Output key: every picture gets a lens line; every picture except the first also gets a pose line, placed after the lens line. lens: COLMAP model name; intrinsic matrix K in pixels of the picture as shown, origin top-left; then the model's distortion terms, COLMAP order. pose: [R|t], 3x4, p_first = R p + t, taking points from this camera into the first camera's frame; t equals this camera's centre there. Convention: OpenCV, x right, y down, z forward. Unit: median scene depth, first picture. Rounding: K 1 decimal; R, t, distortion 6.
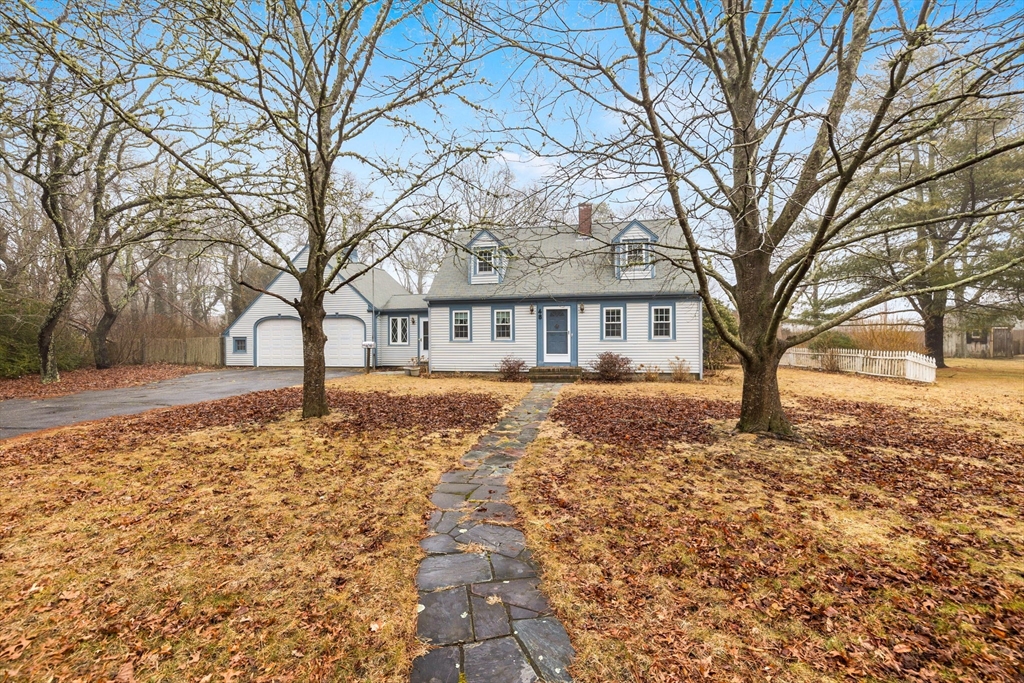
lens RADIAL K [[435.1, 0, 547.2], [0, 435.1, 332.3], [0, 0, 1]] dist [0.000639, 0.000127]
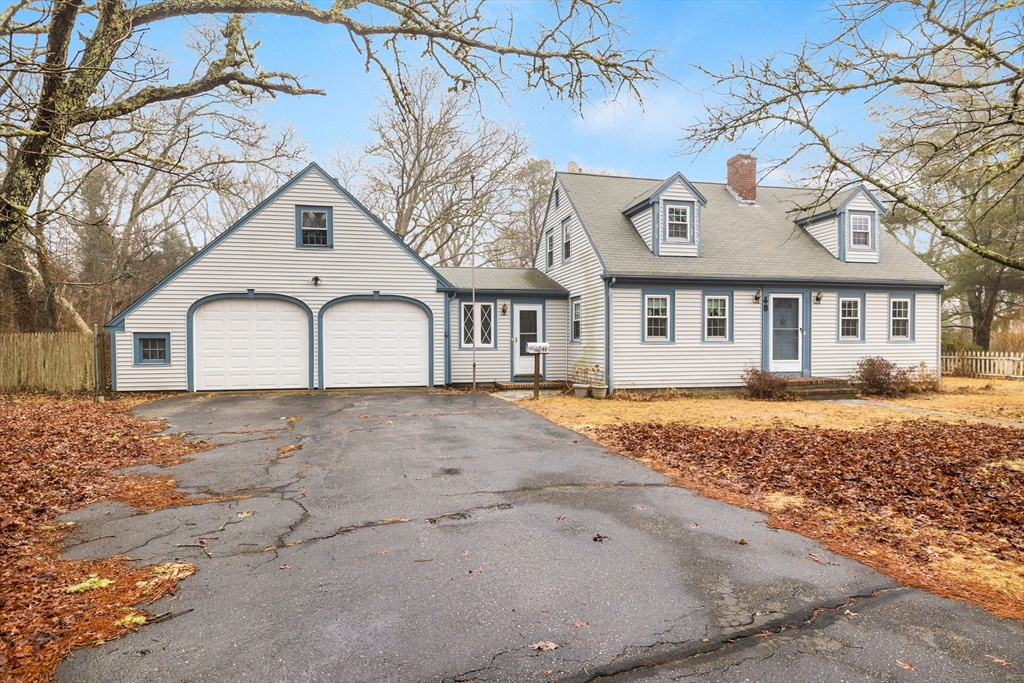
lens RADIAL K [[663.3, 0, 512.0], [0, 663.3, 341.5], [0, 0, 1]] dist [-0.002625, -0.000805]
pose [[0.915240, 0.002725, 0.402900, -0.799353], [-0.009471, 0.999846, 0.014753, 0.006991], [-0.402798, -0.017319, 0.915125, 0.175442]]
